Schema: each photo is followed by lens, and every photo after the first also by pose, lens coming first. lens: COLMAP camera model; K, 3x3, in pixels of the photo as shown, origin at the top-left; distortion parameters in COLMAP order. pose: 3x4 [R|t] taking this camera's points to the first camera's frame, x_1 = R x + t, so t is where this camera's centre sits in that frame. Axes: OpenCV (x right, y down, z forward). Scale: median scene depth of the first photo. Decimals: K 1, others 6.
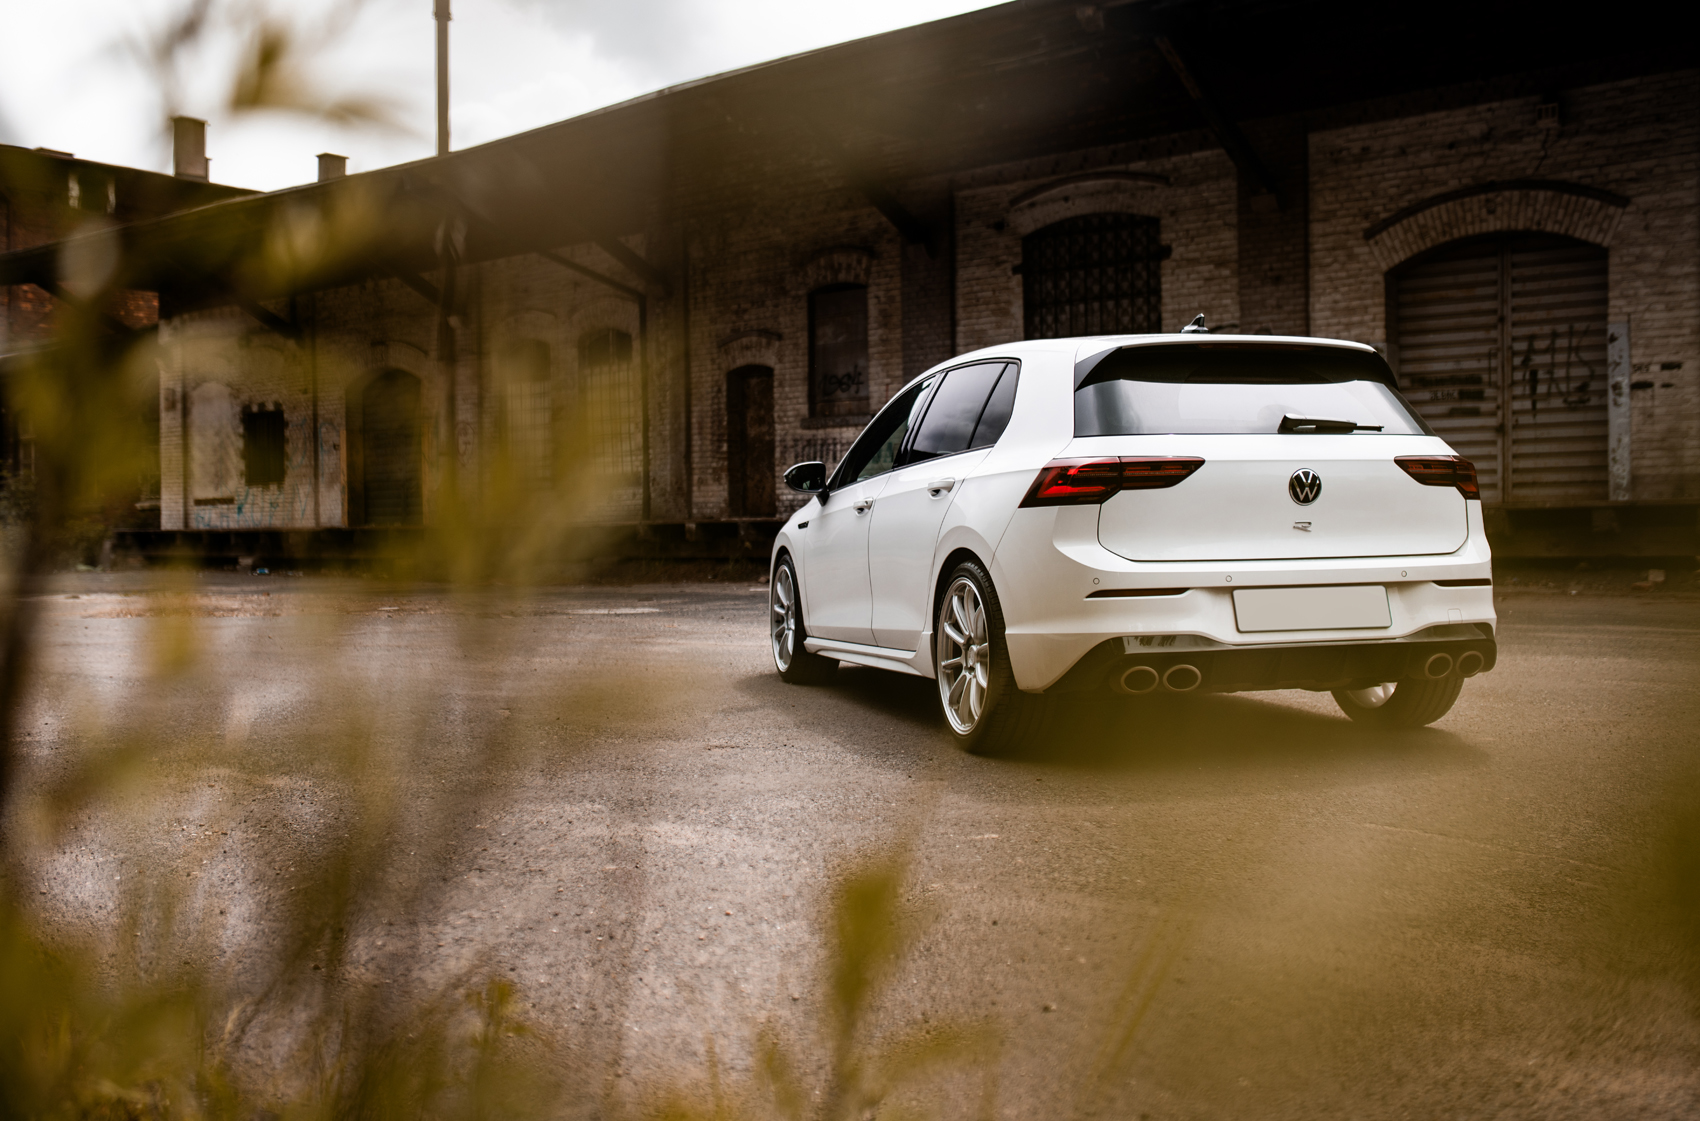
lens RADIAL K [[1619.1, 0, 850.0], [0, 1619.1, 560.5], [0, 0, 1]] dist [-0.055219, 0.070369]
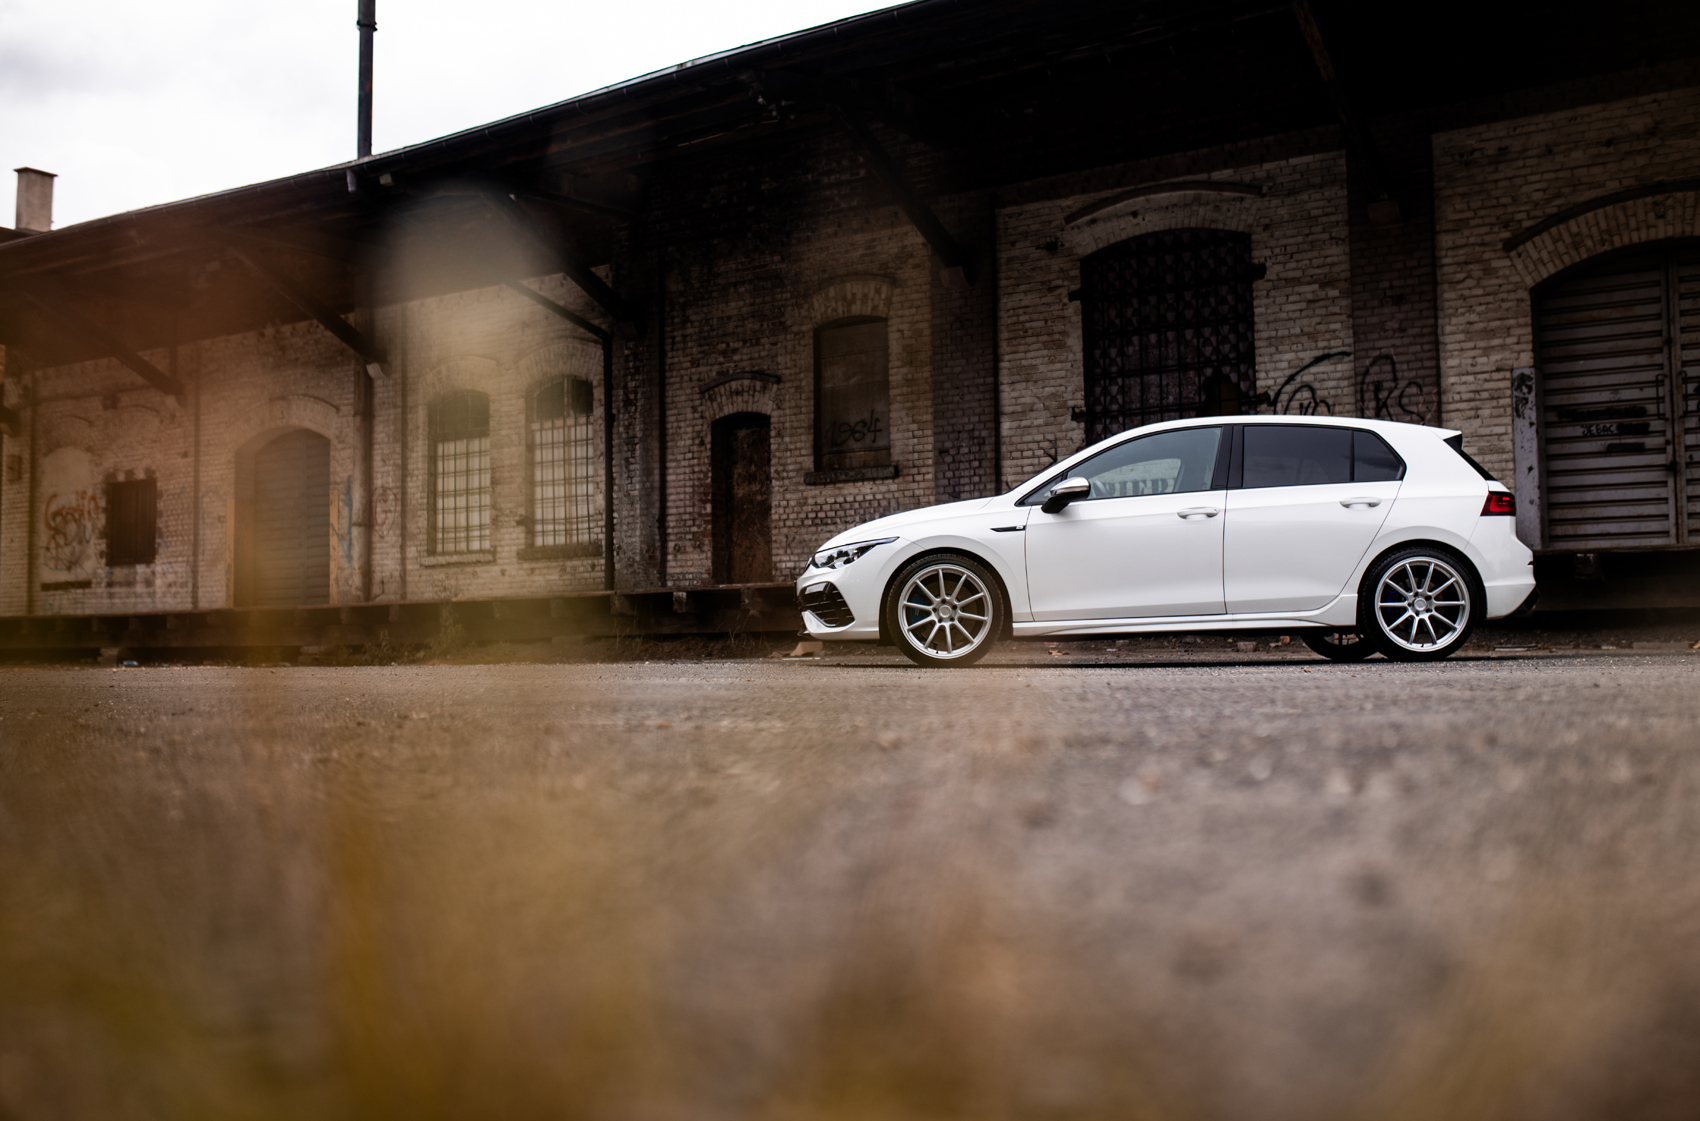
lens RADIAL K [[1671.8, 0, 850.0], [0, 1671.8, 560.5], [0, 0, 1]] dist [-0.065933, 0.109117]
pose [[0.995708, 0.007574, 0.092237, -0.102213], [-0.000021, 0.996665, -0.081606, 0.035908], [-0.092548, 0.081254, 0.992387, 0.142819]]
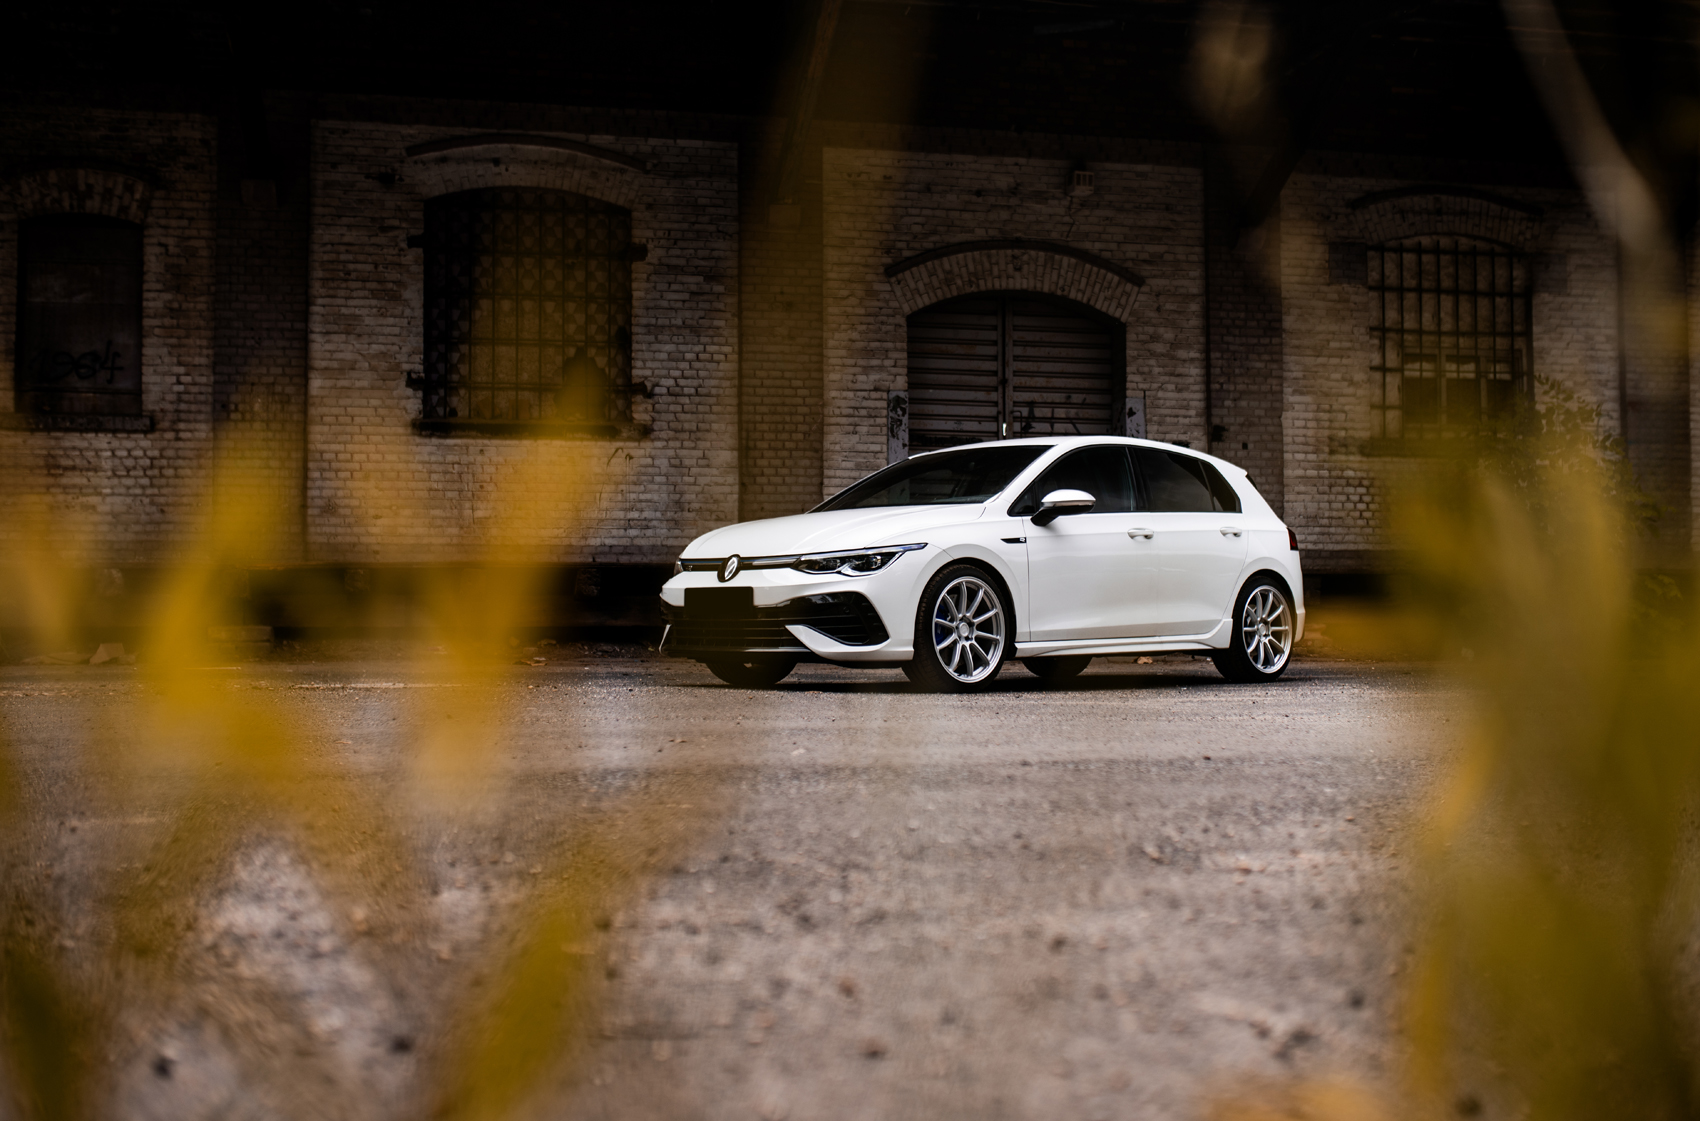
lens RADIAL K [[1780.8, 0, 853.9], [0, 1780.8, 569.8], [0, 0, 1]] dist [-0.075645, 0.134337]
pose [[0.633411, 0.043250, 0.772606, -0.407793], [0.009412, 0.997932, -0.063580, 0.024594], [-0.773759, 0.047544, 0.631694, 0.355680]]
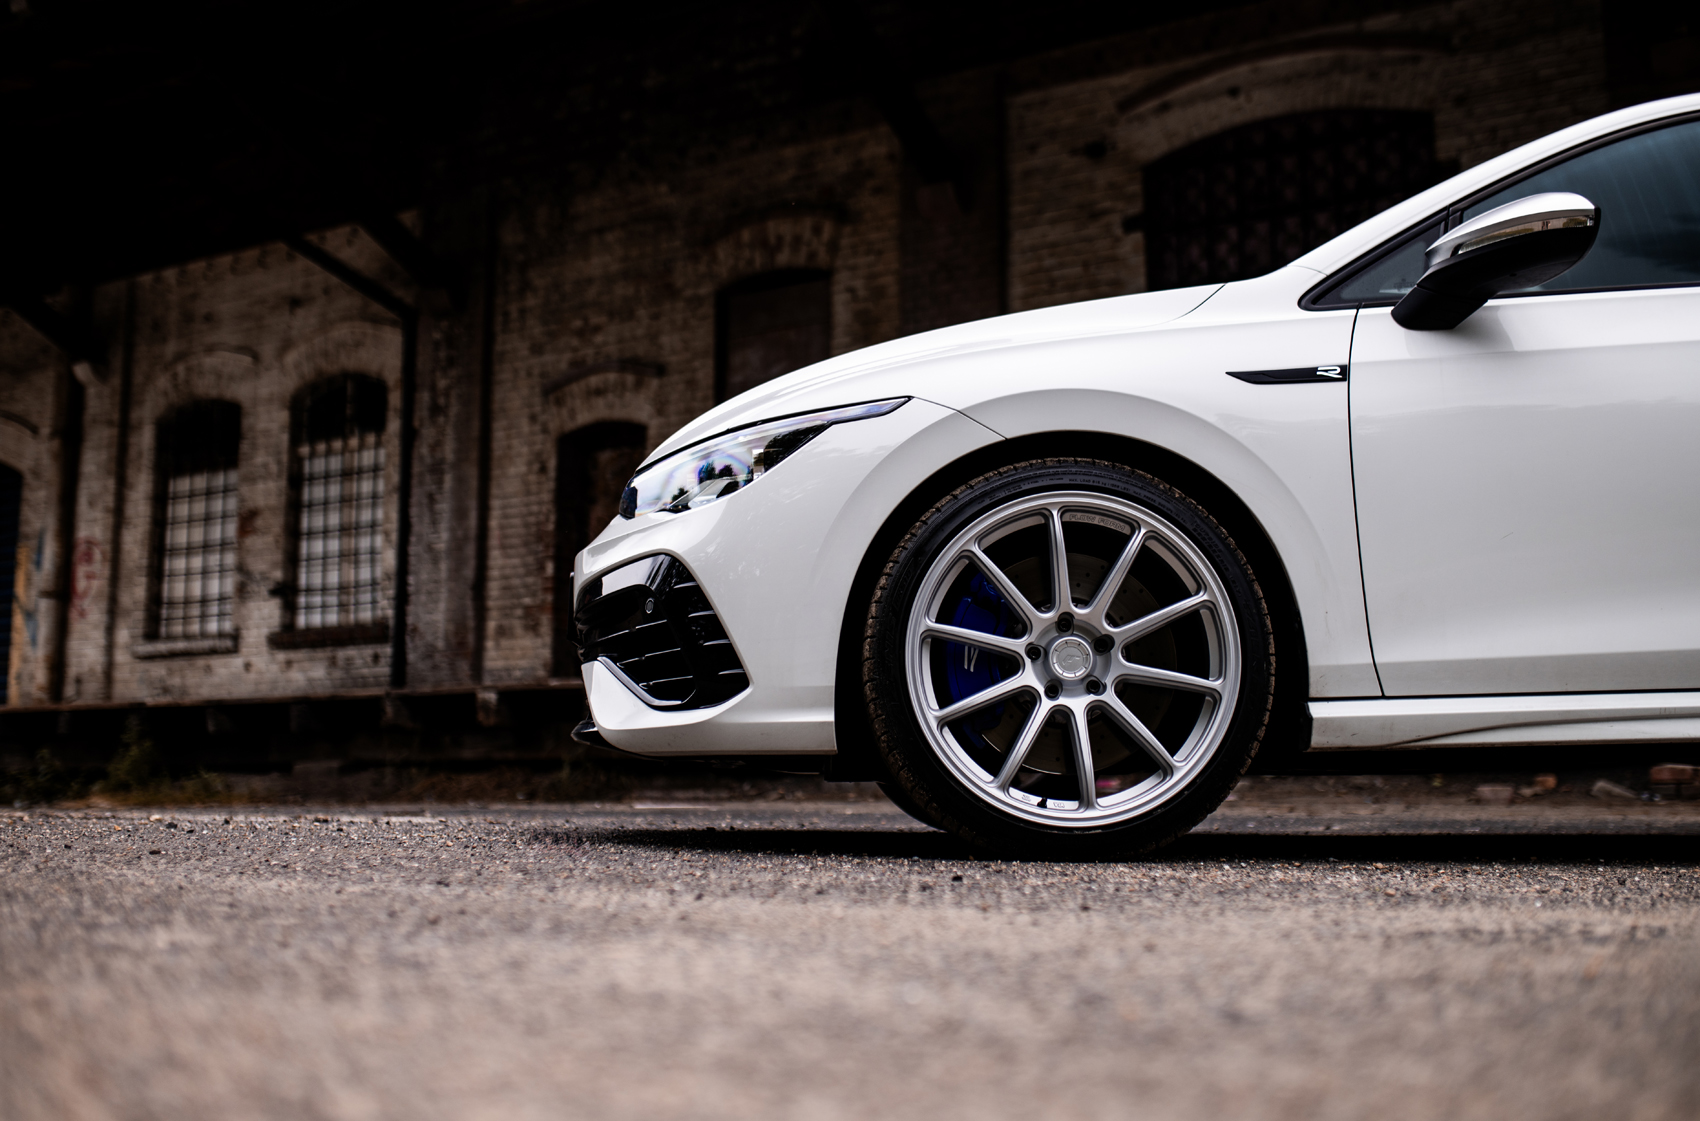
lens RADIAL K [[1734.6, 0, 857.5], [0, 1734.6, 562.7], [0, 0, 1]] dist [-0.070650, 0.102231]
pose [[0.989723, 0.035207, 0.138596, -0.066761], [-0.012769, 0.987105, -0.159565, 0.026115], [-0.142427, 0.156156, 0.977410, 0.489153]]
